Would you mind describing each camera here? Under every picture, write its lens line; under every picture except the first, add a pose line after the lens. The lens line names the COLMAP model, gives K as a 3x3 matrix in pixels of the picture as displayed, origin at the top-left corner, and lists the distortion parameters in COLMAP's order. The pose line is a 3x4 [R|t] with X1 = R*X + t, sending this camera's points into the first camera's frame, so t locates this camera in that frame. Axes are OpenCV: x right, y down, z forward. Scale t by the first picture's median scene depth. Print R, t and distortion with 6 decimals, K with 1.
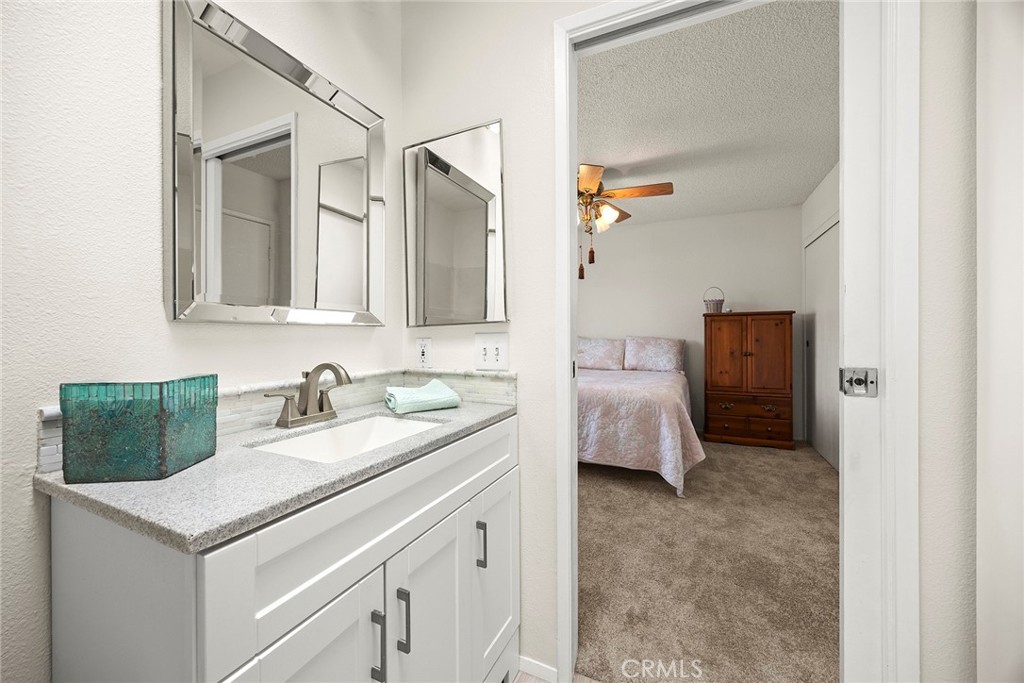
lens RADIAL K [[394.8, 0, 510.9], [0, 394.8, 332.7], [0, 0, 1]] dist [-0.002636, -0.000241]
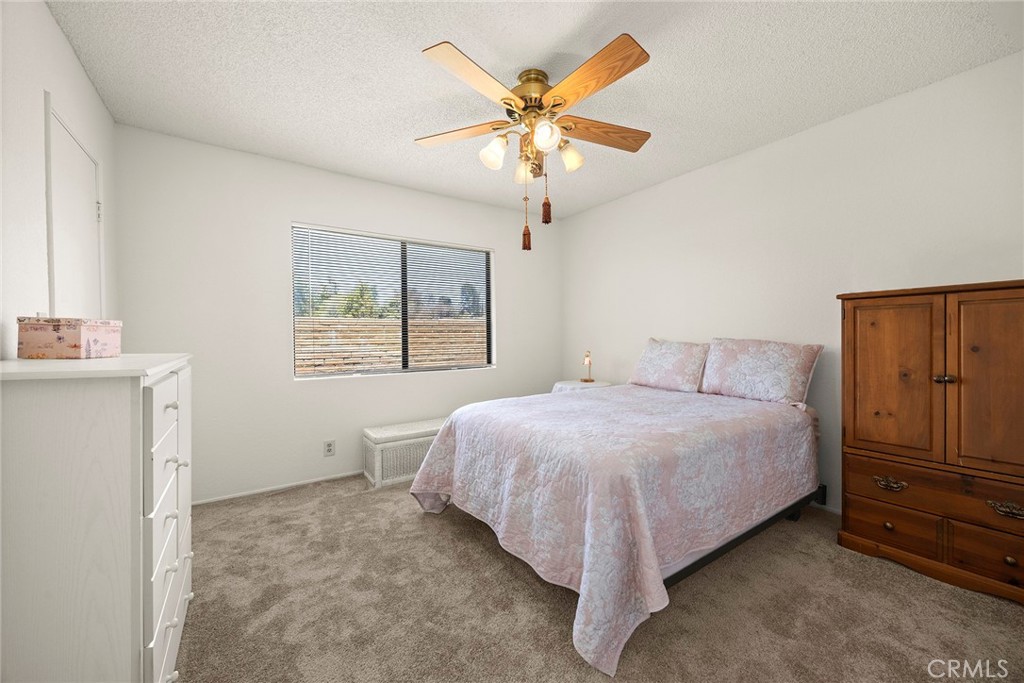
lens RADIAL K [[394.8, 0, 513.0], [0, 394.8, 339.6], [0, 0, 1]] dist [-0.002636, -0.000241]
pose [[0.864355, 0.000351, -0.502882, 0.401344], [0.007255, 0.999887, 0.013169, -0.000548], [0.502829, -0.015031, 0.864255, 0.367395]]
